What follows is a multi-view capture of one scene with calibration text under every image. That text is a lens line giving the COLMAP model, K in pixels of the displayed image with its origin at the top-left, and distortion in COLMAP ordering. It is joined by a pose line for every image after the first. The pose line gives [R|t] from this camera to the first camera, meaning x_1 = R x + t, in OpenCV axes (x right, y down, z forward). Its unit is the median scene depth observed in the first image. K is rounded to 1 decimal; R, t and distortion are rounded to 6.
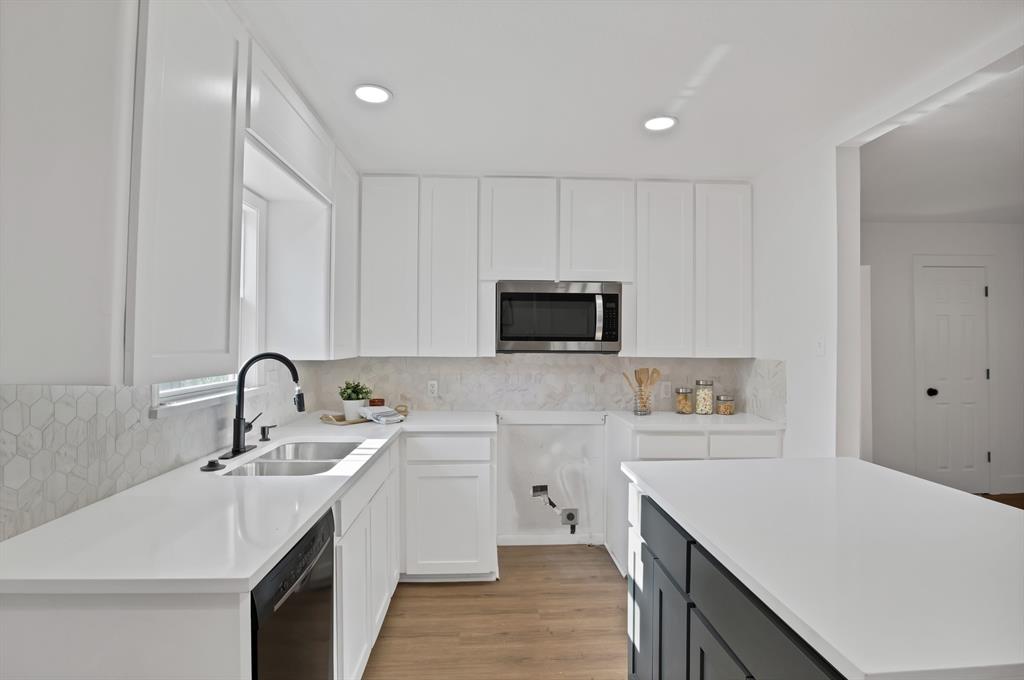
lens RADIAL K [[523.0, 0, 510.6], [0, 523.0, 341.7], [0, 0, 1]] dist [-0.045462, 0.000406]
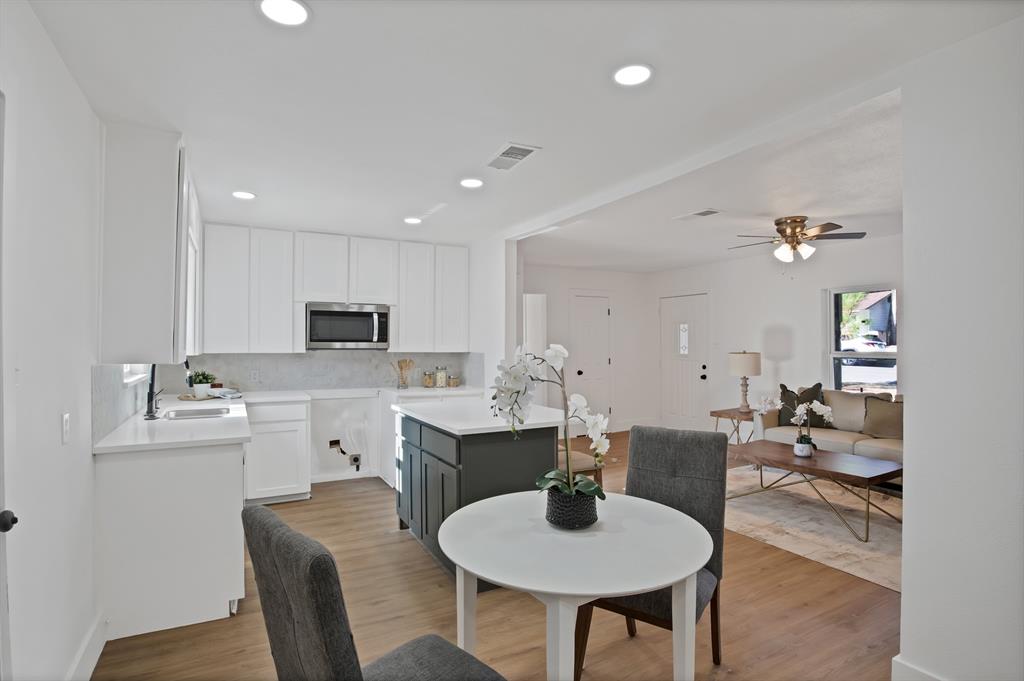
lens RADIAL K [[523.0, 0, 510.6], [0, 523.0, 342.2], [0, 0, 1]] dist [-0.045462, 0.000406]
pose [[0.901514, -0.001149, 0.432749, -0.142073], [0.000150, 0.999997, 0.002342, -0.004537], [-0.432750, -0.002046, 0.901512, -0.588071]]
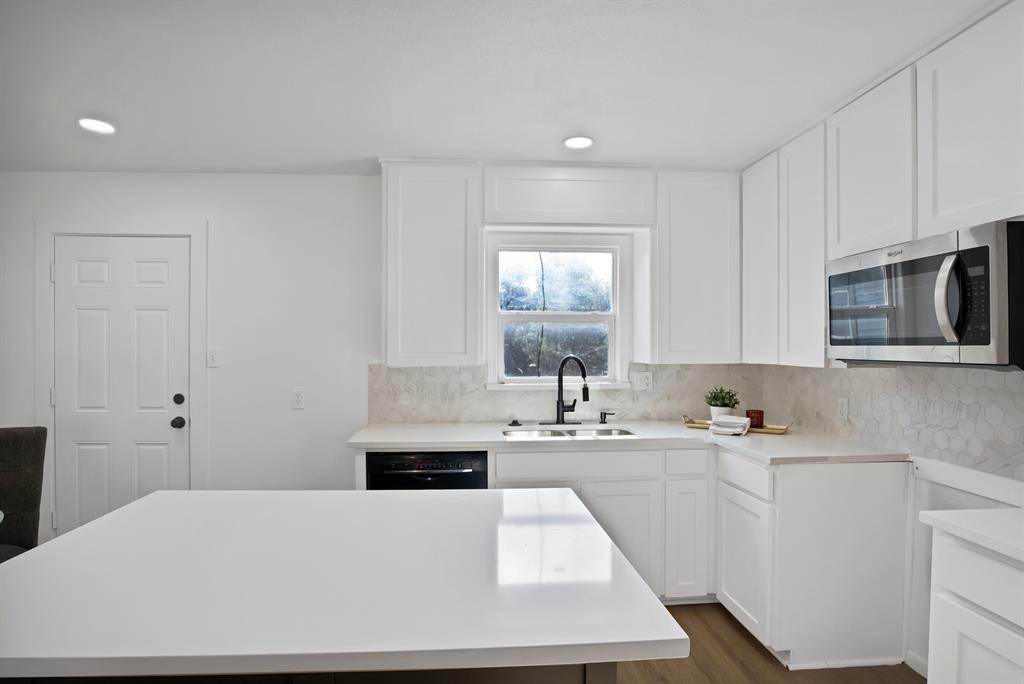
lens RADIAL K [[545.8, 0, 507.9], [0, 545.8, 353.5], [0, 0, 1]] dist [-0.032363, 0.000898]
pose [[0.026937, 0.006684, -0.999615, 0.673514], [0.001687, 0.999976, 0.006732, 0.003676], [0.999636, -0.001867, 0.026925, 0.538396]]
